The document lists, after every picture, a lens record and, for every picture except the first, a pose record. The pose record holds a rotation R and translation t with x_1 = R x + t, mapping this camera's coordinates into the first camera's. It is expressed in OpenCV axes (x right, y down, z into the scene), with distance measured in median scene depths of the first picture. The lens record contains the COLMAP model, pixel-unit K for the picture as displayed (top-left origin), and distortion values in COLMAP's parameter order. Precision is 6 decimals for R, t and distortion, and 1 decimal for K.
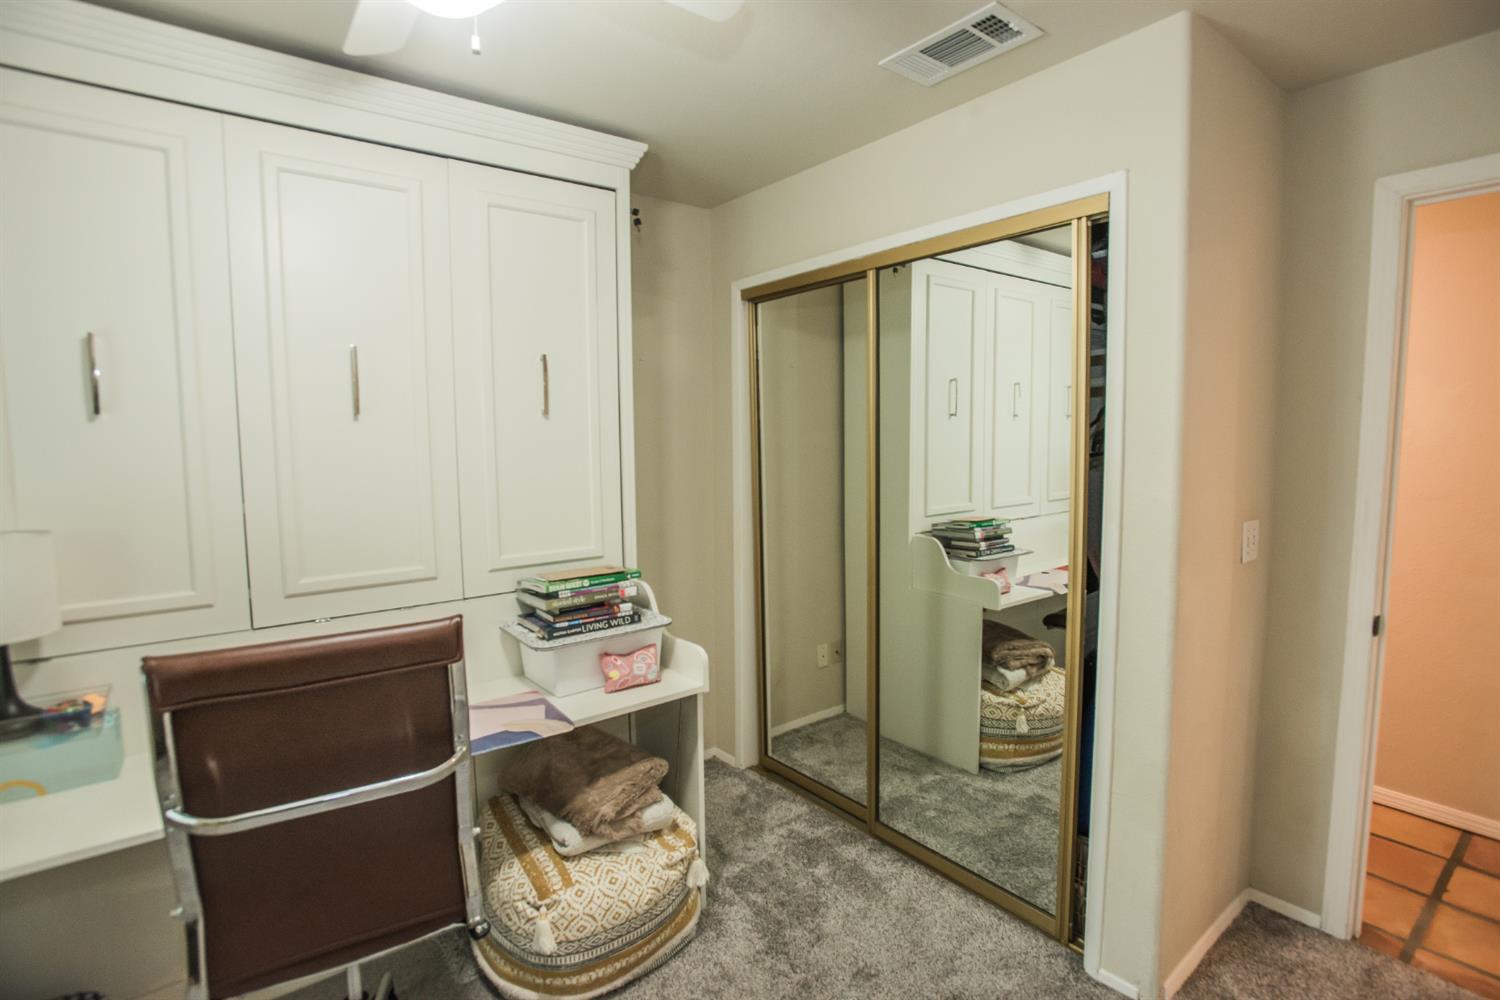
lens RADIAL K [[742.8, 0, 751.5], [0, 742.8, 494.2], [0, 0, 1]] dist [-0.086301, 0.043144]
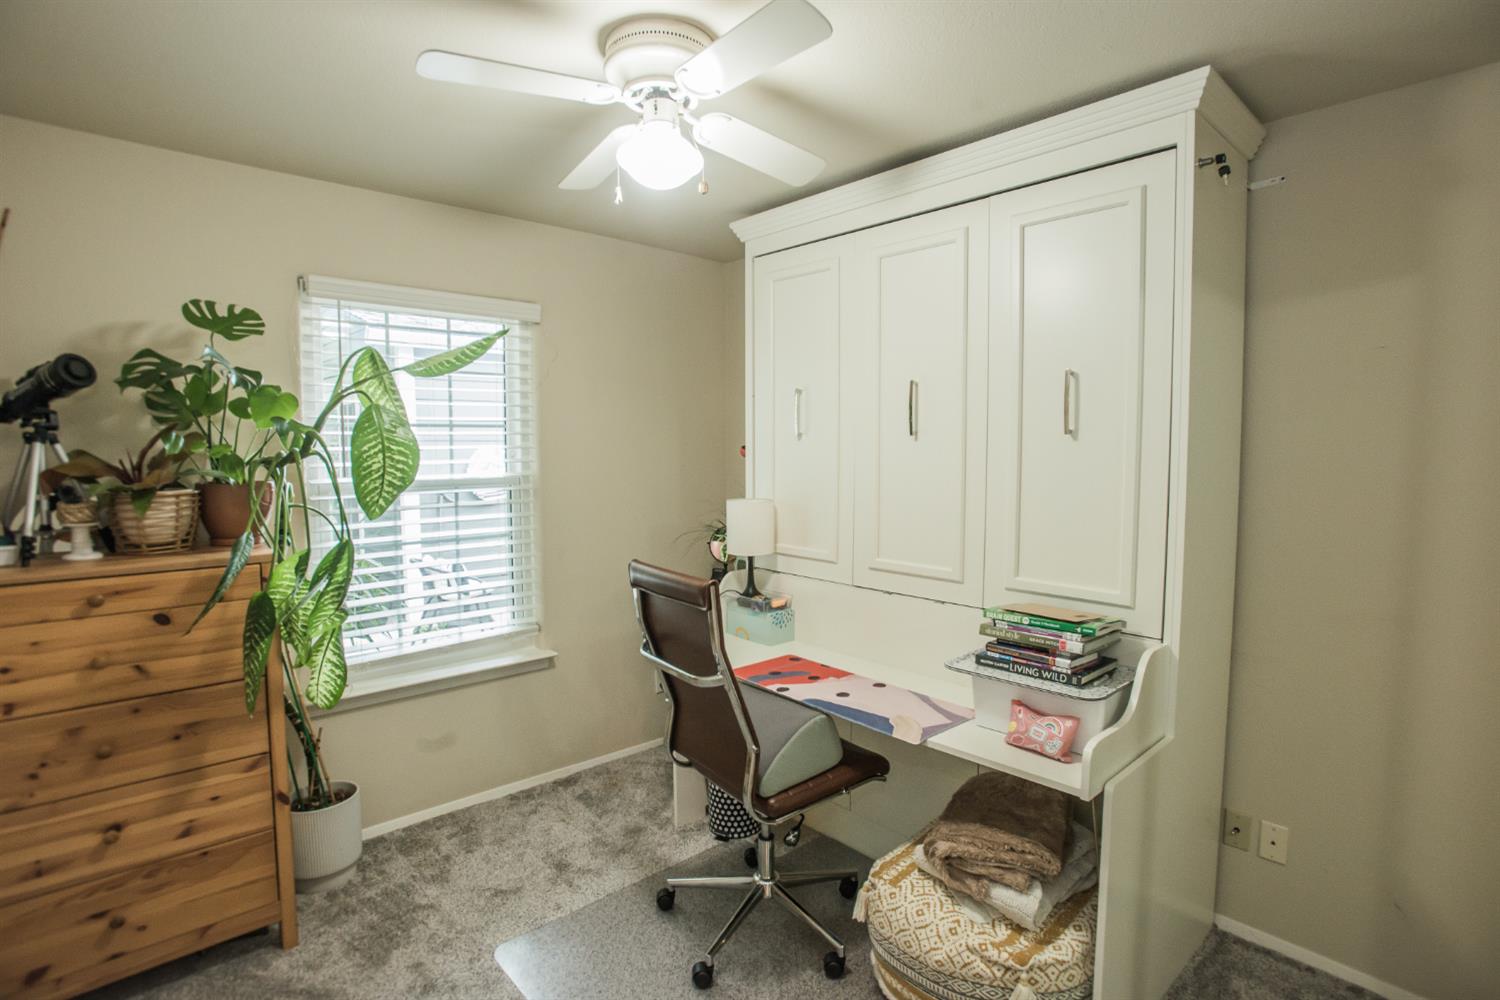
lens RADIAL K [[742.8, 0, 751.5], [0, 742.8, 494.2], [0, 0, 1]] dist [-0.086301, 0.043144]
pose [[0.056502, 0.077439, -0.995395, 0.658878], [-0.084975, 0.993743, 0.072487, -0.073047], [0.994780, 0.080488, 0.062729, 0.606083]]
